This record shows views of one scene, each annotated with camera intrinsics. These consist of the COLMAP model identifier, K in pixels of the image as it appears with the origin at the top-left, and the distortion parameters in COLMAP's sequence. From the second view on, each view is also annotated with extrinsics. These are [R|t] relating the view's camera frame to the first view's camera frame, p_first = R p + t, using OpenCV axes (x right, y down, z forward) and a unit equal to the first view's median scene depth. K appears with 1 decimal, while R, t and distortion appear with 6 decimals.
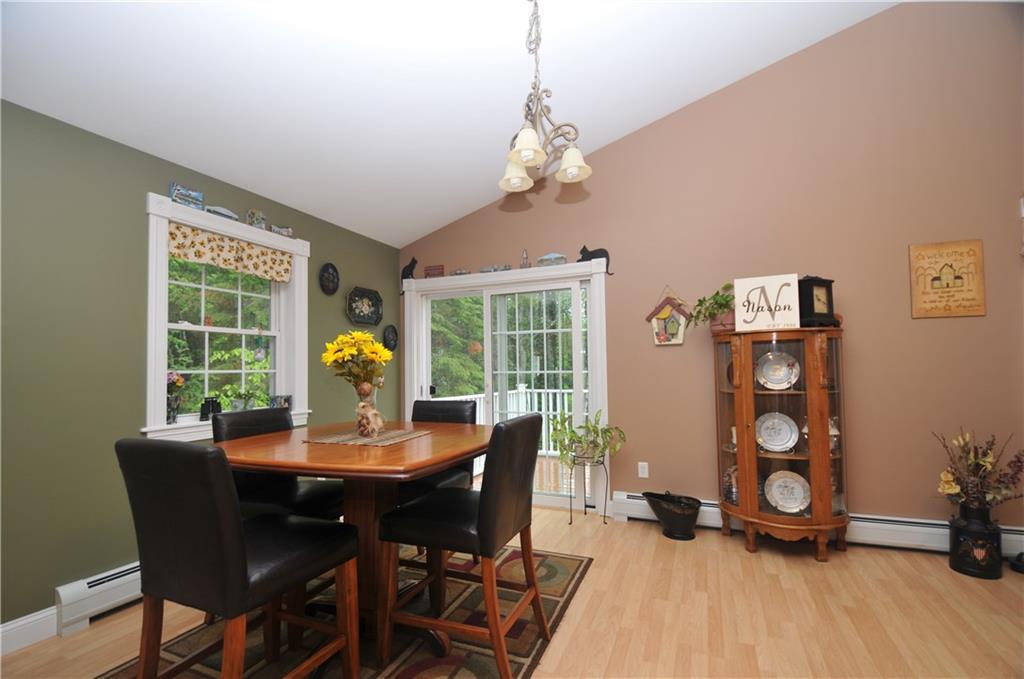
lens RADIAL K [[446.9, 0, 506.6], [0, 446.9, 354.5], [0, 0, 1]] dist [0.021179, -0.027314]
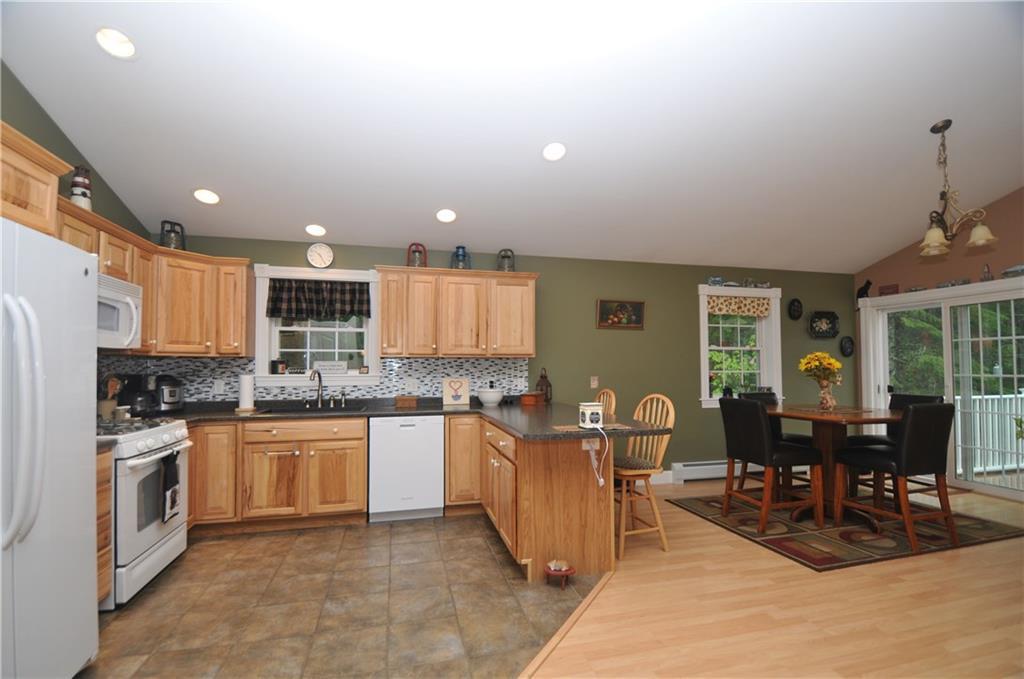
lens RADIAL K [[446.9, 0, 506.6], [0, 446.9, 354.5], [0, 0, 1]] dist [0.021179, -0.027314]
pose [[0.602806, -0.013121, -0.797780, 0.248484], [0.021196, 0.999775, -0.000427, -0.047431], [0.797606, -0.016652, 0.602949, -0.775399]]
